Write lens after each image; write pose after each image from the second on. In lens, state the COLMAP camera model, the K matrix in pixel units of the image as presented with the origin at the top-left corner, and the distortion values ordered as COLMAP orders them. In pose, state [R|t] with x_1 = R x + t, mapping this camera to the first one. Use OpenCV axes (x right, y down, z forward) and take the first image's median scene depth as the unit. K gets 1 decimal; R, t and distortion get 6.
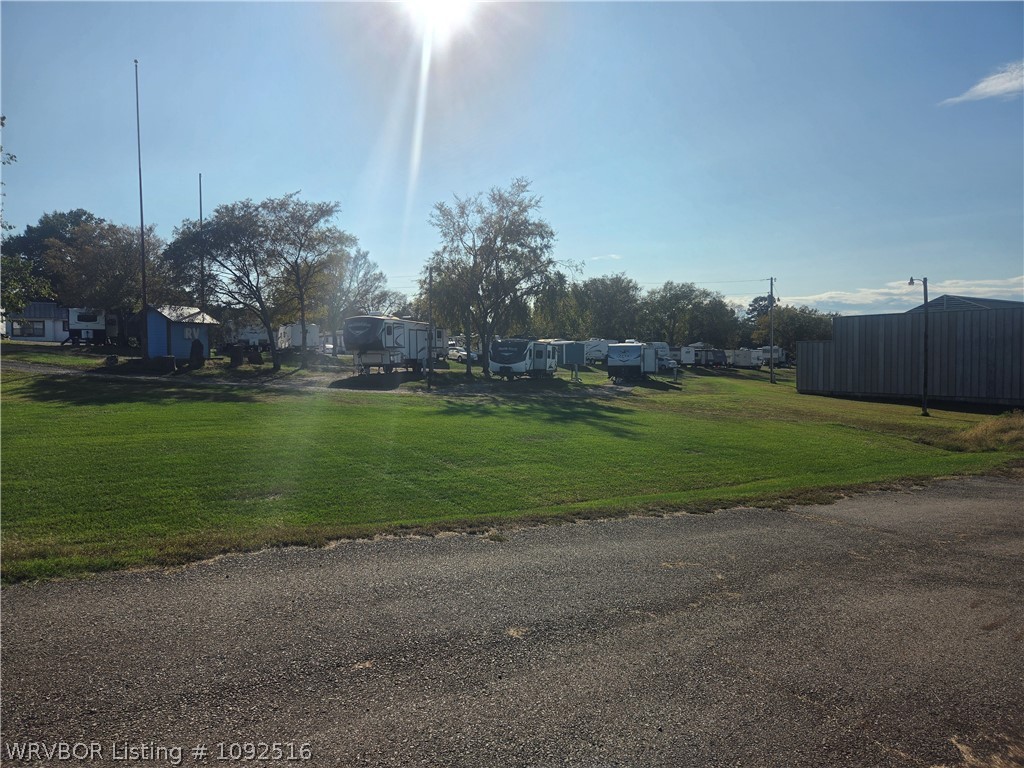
lens RADIAL K [[681.4, 0, 503.7], [0, 681.4, 368.6], [0, 0, 1]] dist [0.075006, -0.058190]
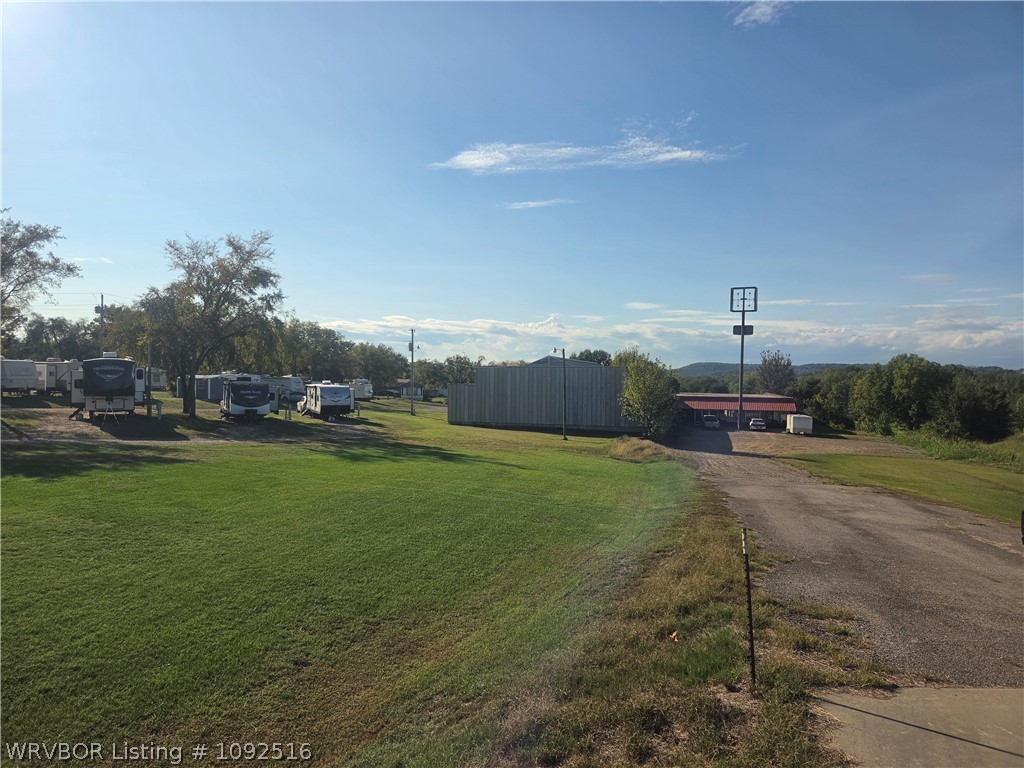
lens RADIAL K [[681.4, 0, 521.3], [0, 681.4, 367.9], [0, 0, 1]] dist [0.075006, -0.058190]
pose [[0.768023, 0.025439, 0.639917, -0.334493], [-0.002782, 0.999334, -0.036387, -0.027233], [-0.640416, 0.026166, 0.767582, -0.068568]]
